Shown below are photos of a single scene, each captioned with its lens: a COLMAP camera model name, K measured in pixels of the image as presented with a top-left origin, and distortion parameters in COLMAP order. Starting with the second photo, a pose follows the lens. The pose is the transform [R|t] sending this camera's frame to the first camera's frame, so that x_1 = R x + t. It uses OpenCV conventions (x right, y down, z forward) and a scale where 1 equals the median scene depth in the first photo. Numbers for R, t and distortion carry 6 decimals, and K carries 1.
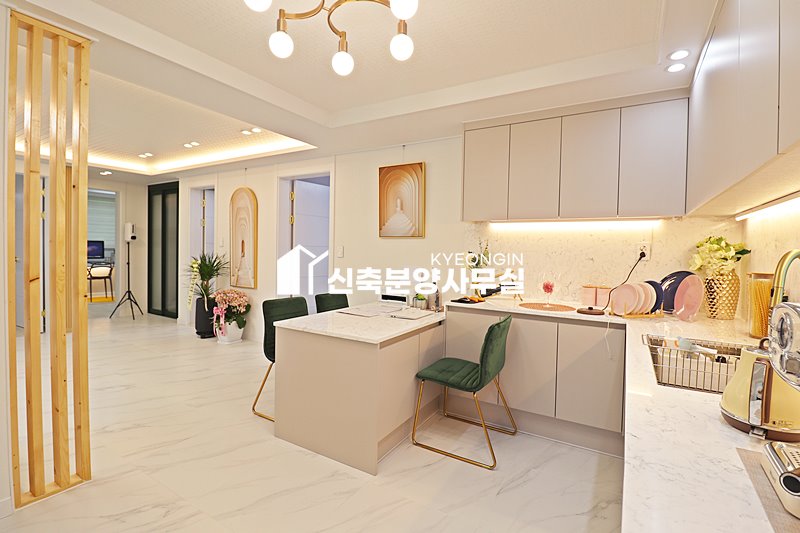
lens RADIAL K [[370.6, 0, 397.8], [0, 370.6, 260.8], [0, 0, 1]] dist [-0.009160, -0.007341]
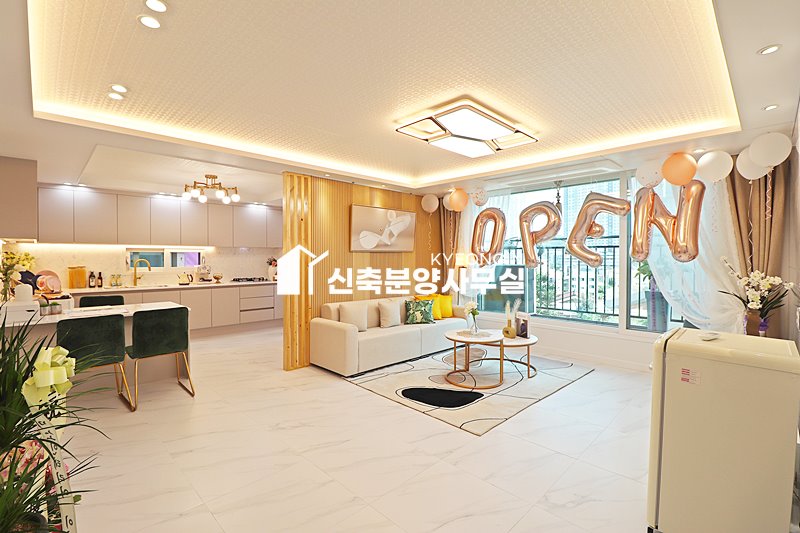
lens RADIAL K [[370.6, 0, 398.9], [0, 370.6, 260.7], [0, 0, 1]] dist [-0.009160, -0.007341]
pose [[-0.969003, -0.019372, 0.246290, -1.044824], [-0.008685, 0.998976, 0.044405, -0.080816], [-0.246898, 0.040889, -0.968178, 1.506577]]
